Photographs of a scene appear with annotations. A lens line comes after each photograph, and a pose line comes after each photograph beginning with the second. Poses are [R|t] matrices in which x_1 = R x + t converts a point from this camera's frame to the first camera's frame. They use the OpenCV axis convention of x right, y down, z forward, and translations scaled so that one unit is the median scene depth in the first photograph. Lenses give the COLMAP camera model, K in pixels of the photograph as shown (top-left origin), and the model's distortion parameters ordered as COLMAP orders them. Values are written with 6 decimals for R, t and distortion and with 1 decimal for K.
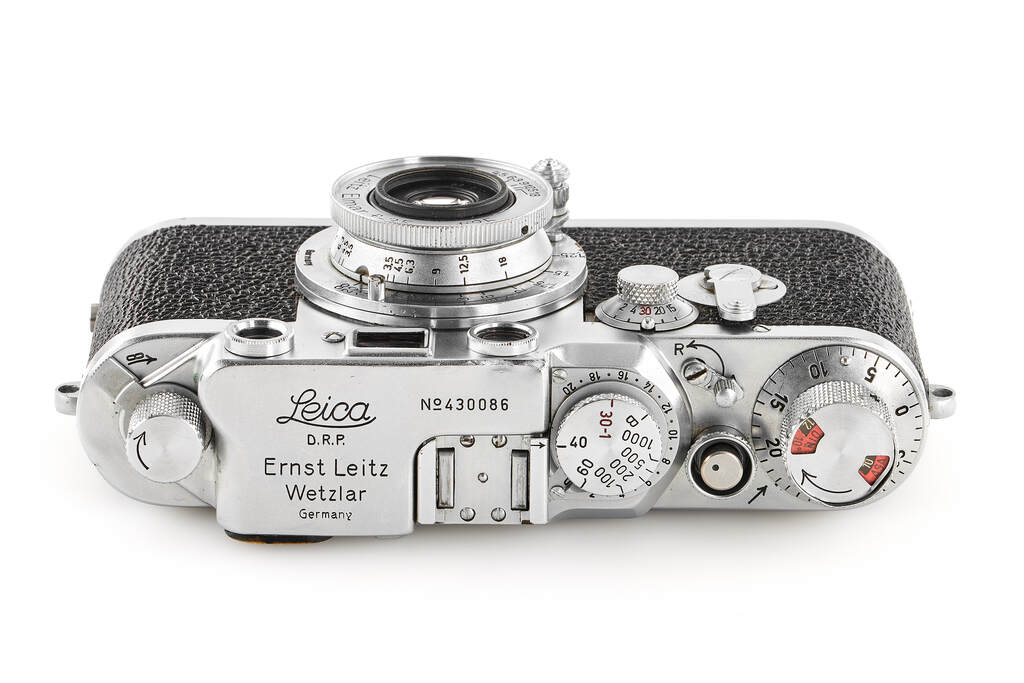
lens RADIAL K [[5555.8, 0, 510.9], [0, 5555.8, 340.4], [0, 0, 1]] dist [0.050485, 0.000000]
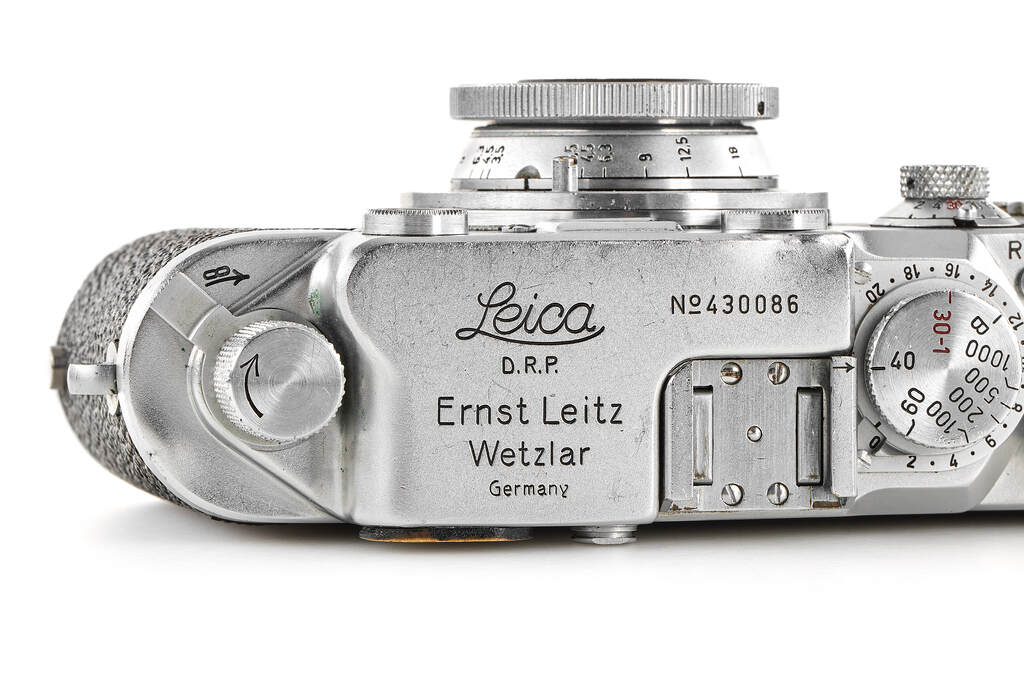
lens RADIAL K [[5555.8, 0, 513.7], [0, 5555.8, 342.7], [0, 0, 1]] dist [0.050485, 0.000000]
pose [[0.970067, -0.007095, 0.242735, -0.193455], [0.093297, 0.933747, -0.345560, 0.240652], [-0.224202, 0.357862, 0.906459, 0.407904]]
